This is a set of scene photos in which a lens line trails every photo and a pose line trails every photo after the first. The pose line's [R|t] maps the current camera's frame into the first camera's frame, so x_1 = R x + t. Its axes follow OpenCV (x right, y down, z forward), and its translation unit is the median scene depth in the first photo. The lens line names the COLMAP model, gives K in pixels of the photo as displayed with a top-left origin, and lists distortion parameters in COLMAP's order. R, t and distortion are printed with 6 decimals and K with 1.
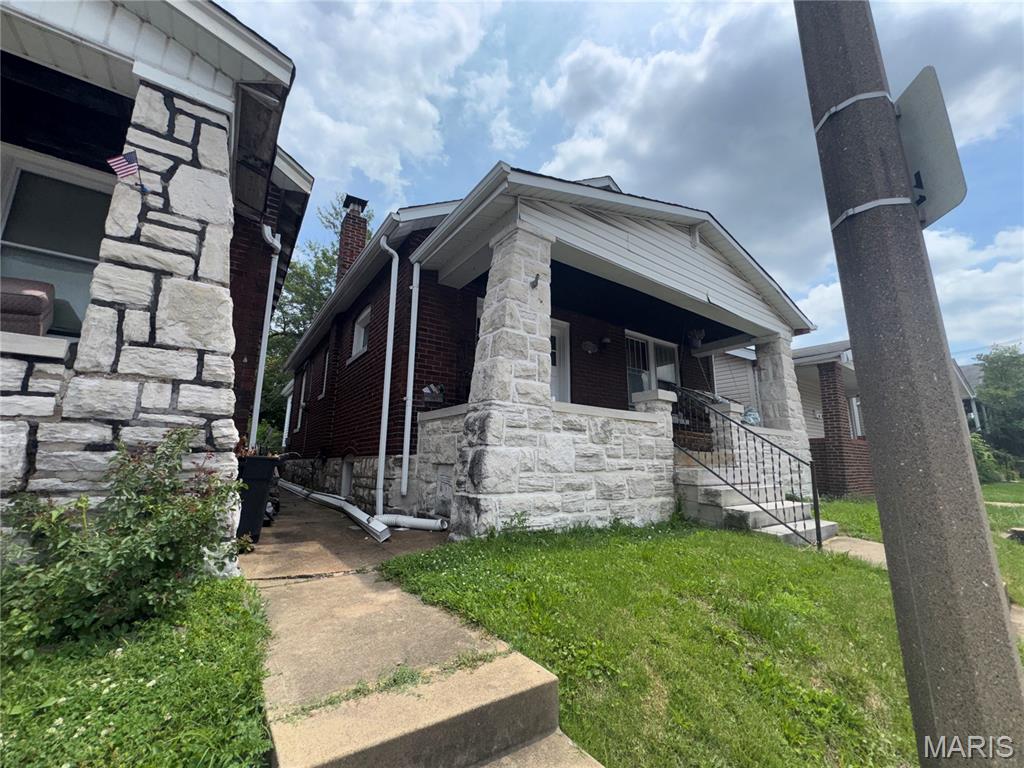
lens RADIAL K [[411.9, 0, 513.6], [0, 411.9, 382.1], [0, 0, 1]] dist [-0.004347, -0.000502]
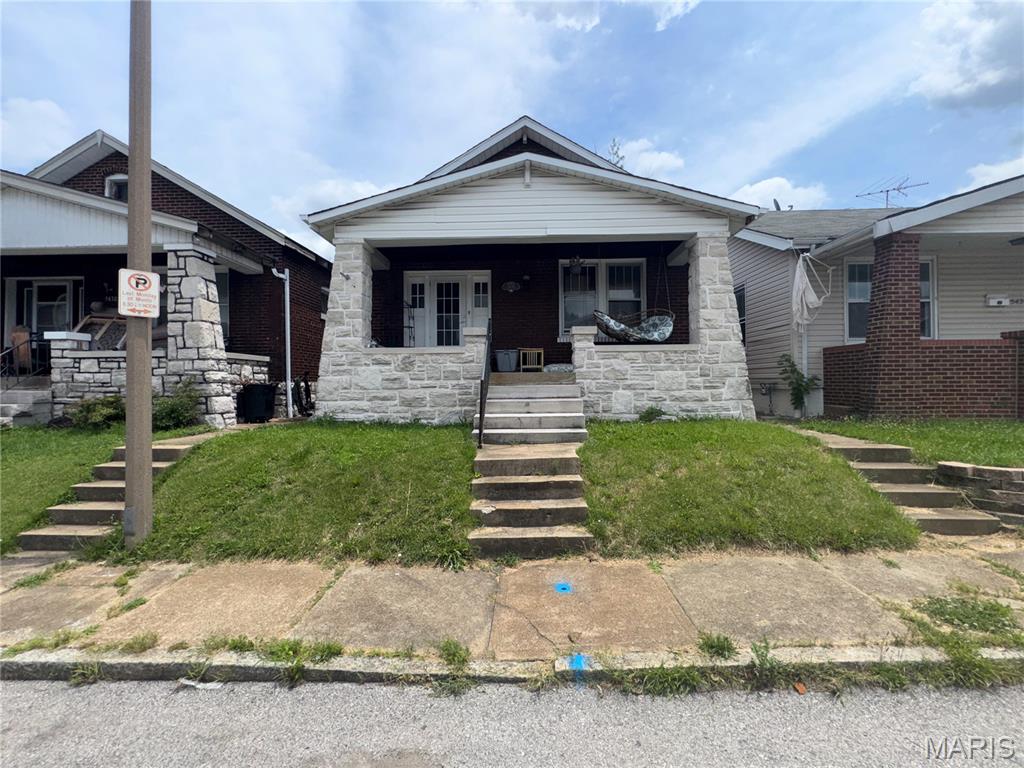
lens RADIAL K [[411.9, 0, 510.6], [0, 411.9, 382.6], [0, 0, 1]] dist [-0.004347, -0.000502]
pose [[0.794103, -0.017853, -0.607521, 1.799144], [0.134798, 0.979848, 0.147404, 0.021569], [0.592647, -0.198947, 0.780506, 0.032035]]
